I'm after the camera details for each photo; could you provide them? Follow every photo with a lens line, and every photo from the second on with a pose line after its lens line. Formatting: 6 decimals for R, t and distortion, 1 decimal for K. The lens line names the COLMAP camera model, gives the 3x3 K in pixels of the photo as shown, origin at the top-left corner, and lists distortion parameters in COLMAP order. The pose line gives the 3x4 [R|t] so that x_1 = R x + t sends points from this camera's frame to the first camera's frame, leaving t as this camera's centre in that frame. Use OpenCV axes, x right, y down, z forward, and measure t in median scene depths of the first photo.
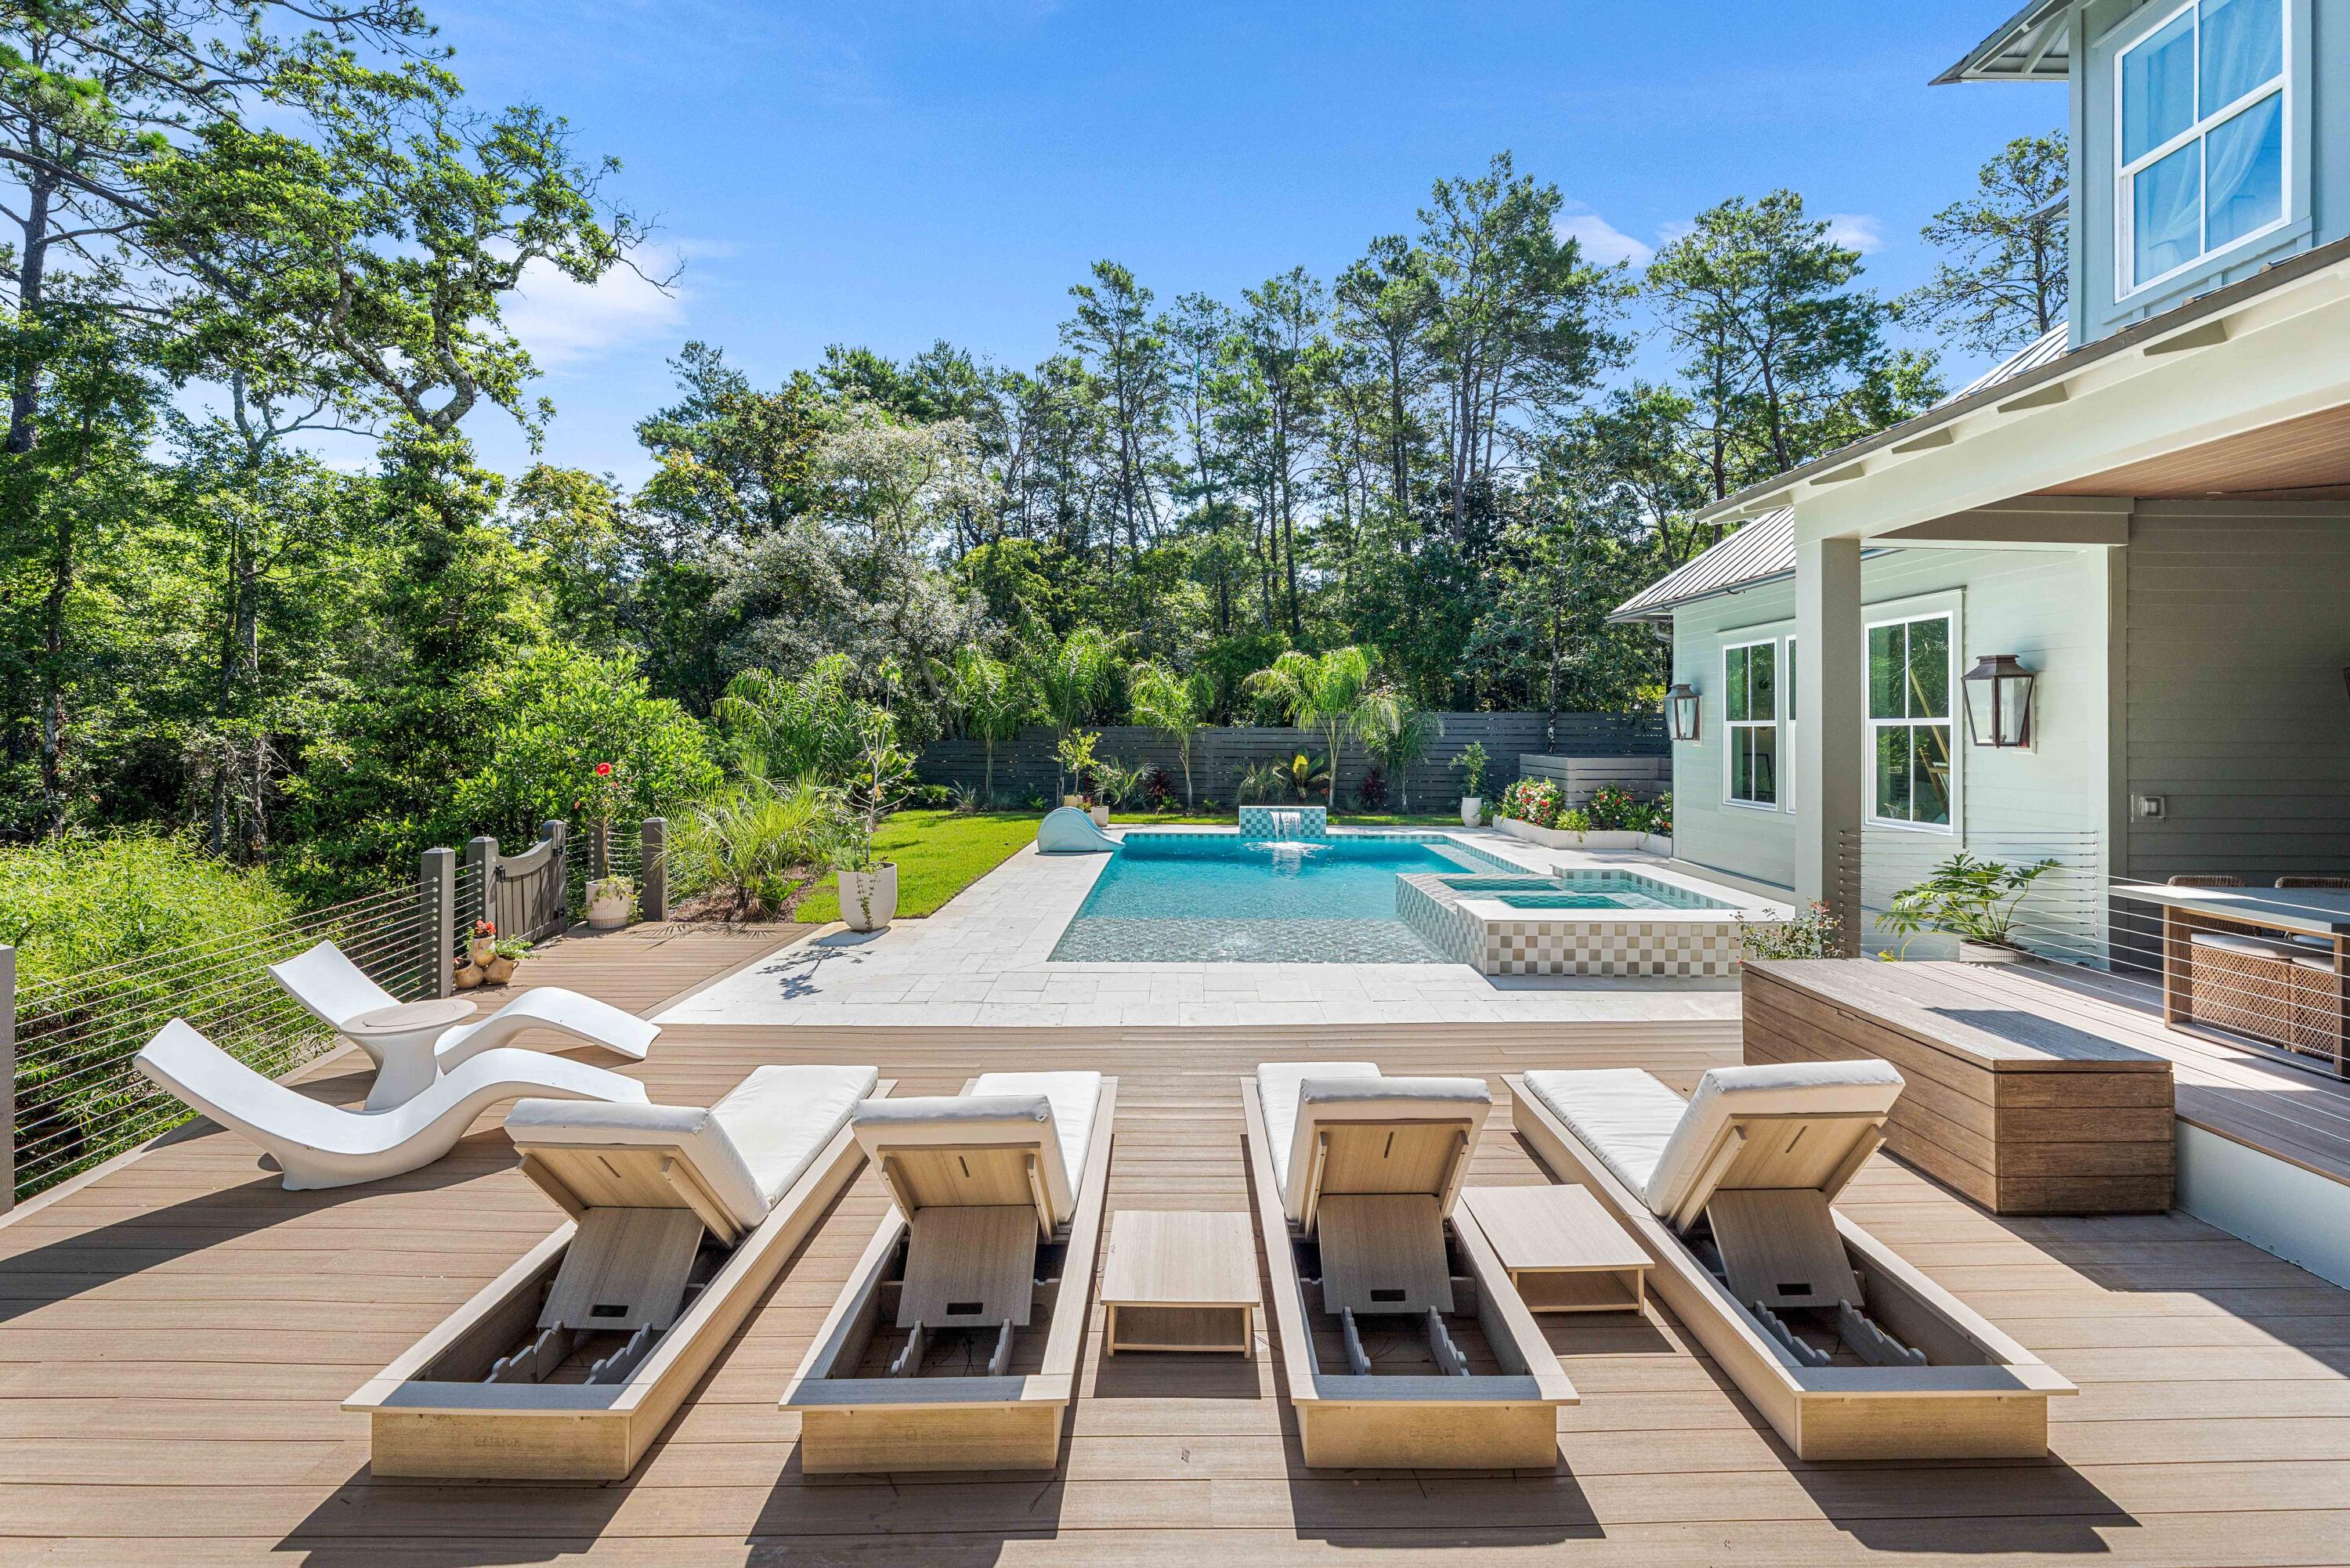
lens RADIAL K [[860.0, 0, 1191.4], [0, 860.0, 719.0], [0, 0, 1]] dist [0.001262, 0.000079]
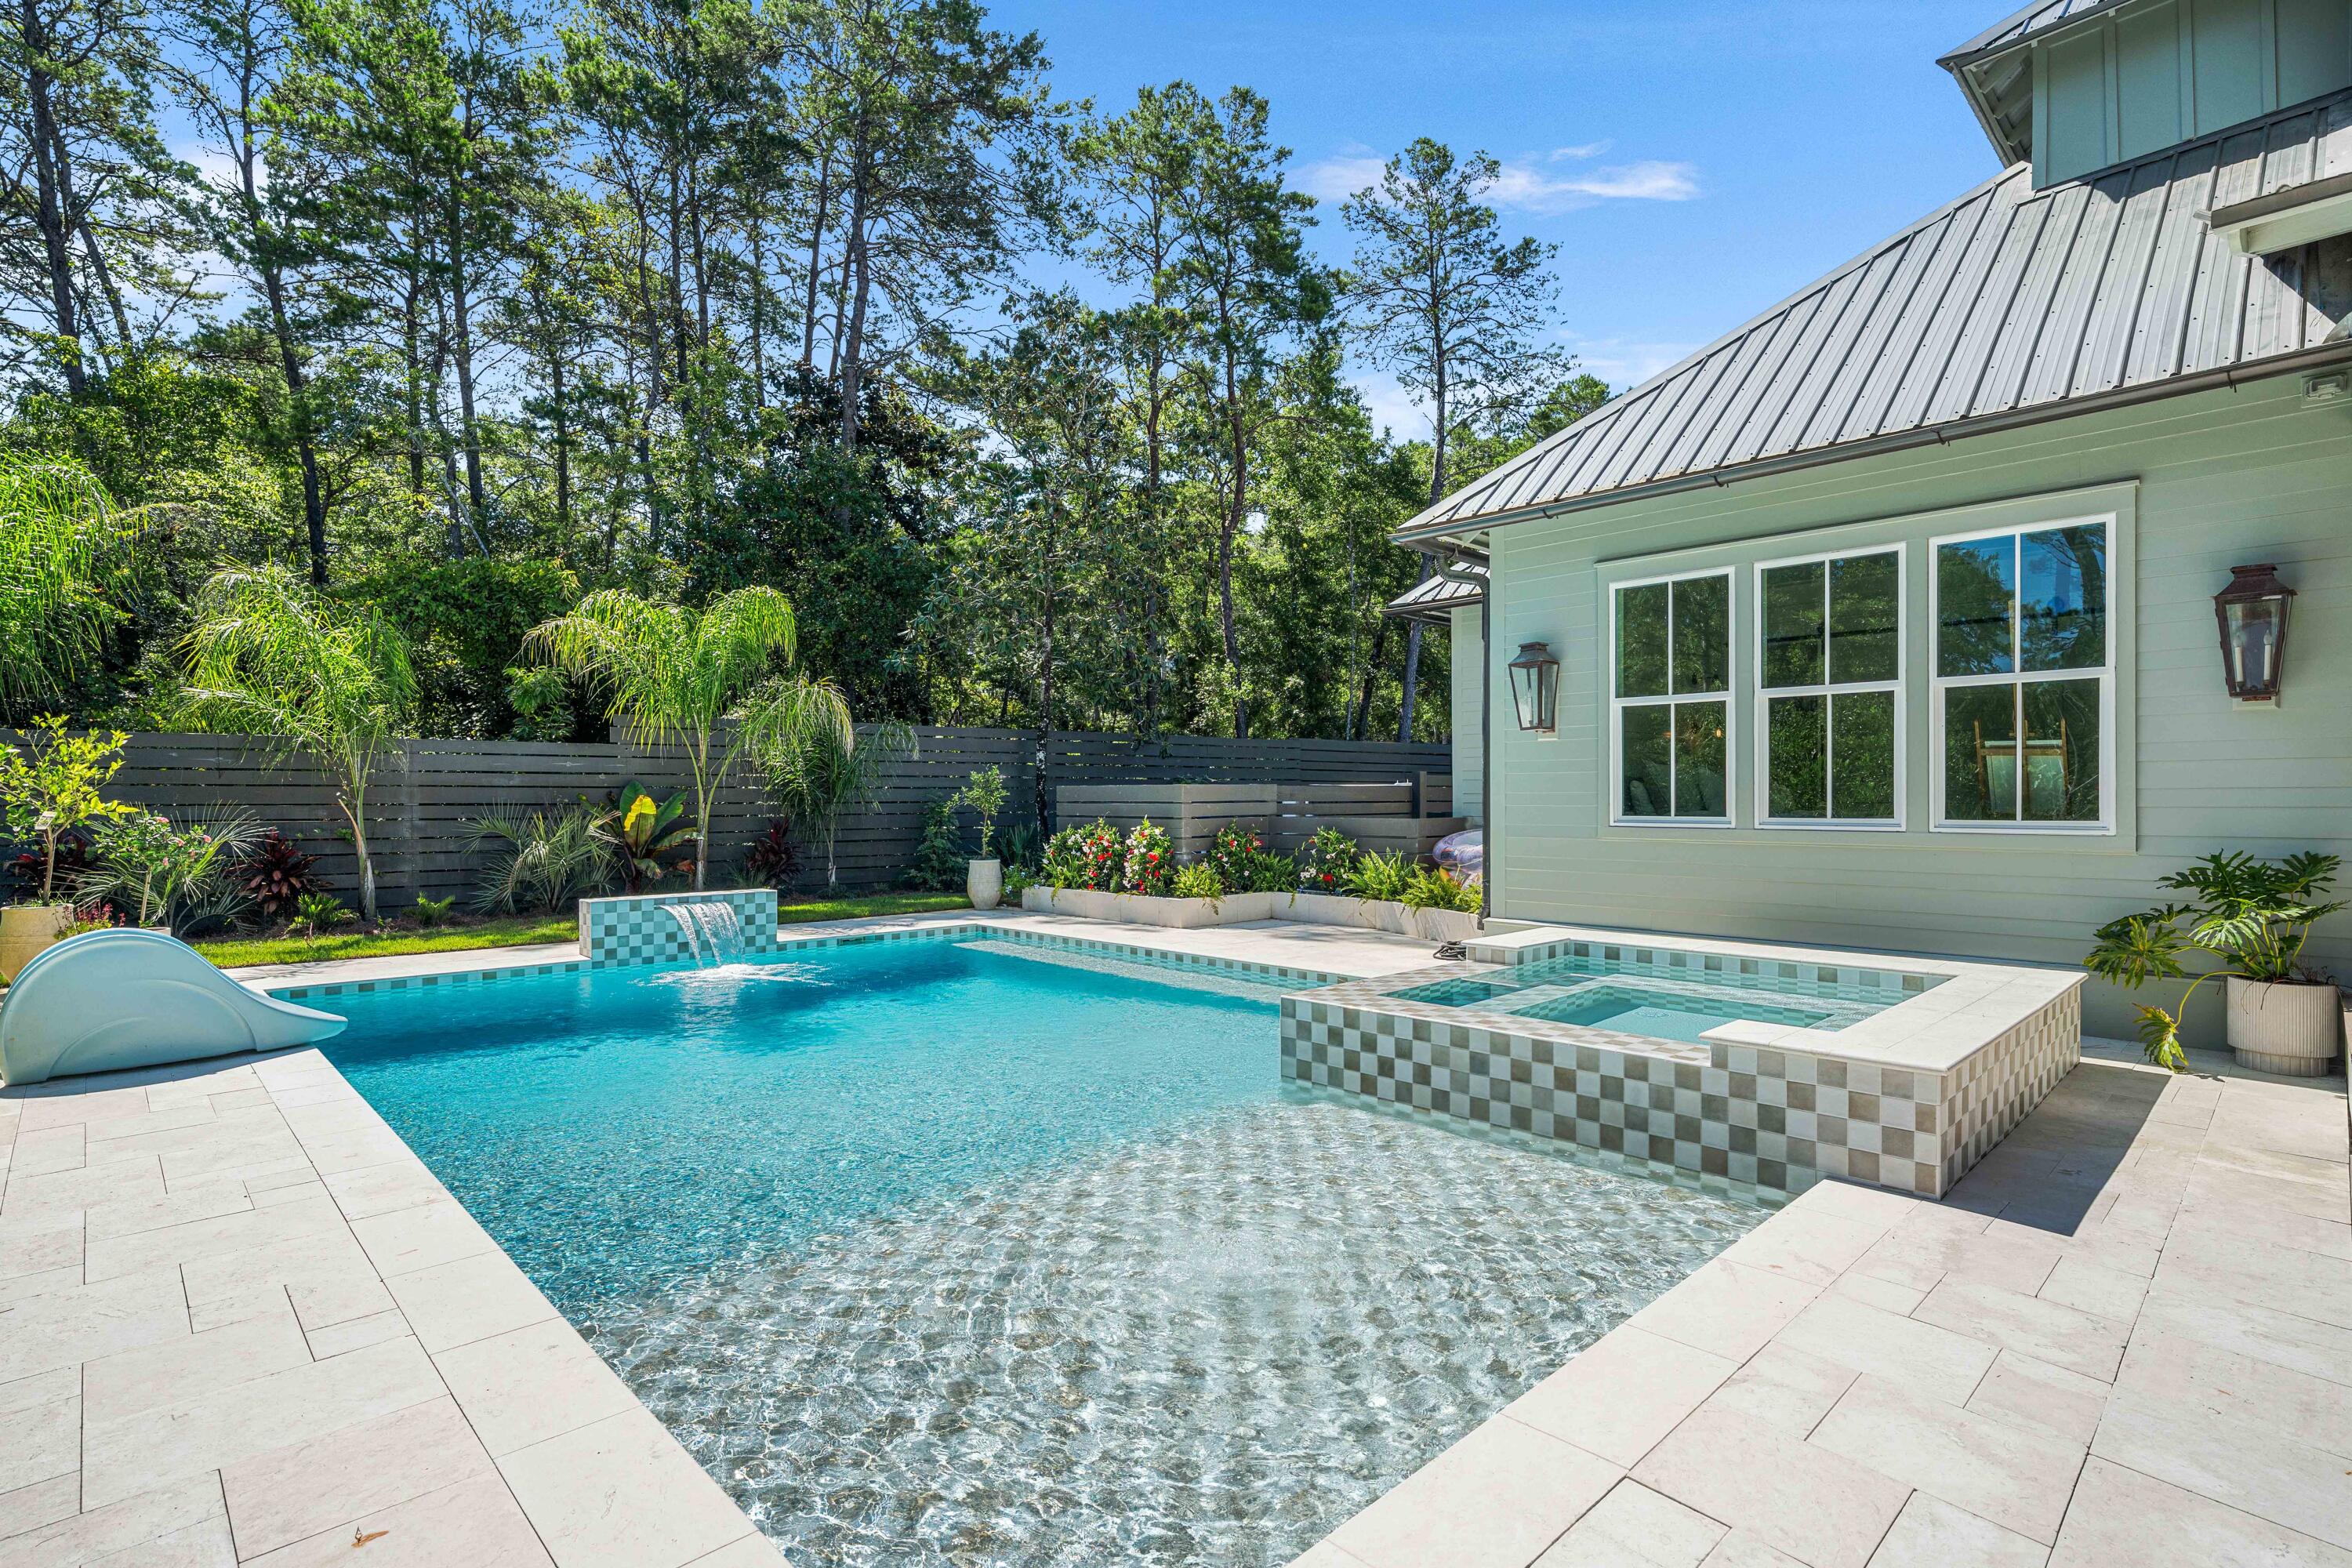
lens RADIAL K [[1136.4, 0, 1176.0], [0, 1136.4, 784.0], [0, 0, 1]] dist [0.000791, -0.000197]
pose [[0.722212, 0.001284, 0.691671, -0.131299], [-0.002622, 0.999996, 0.000881, 0.041024], [-0.691667, -0.002449, 0.722212, 0.367646]]
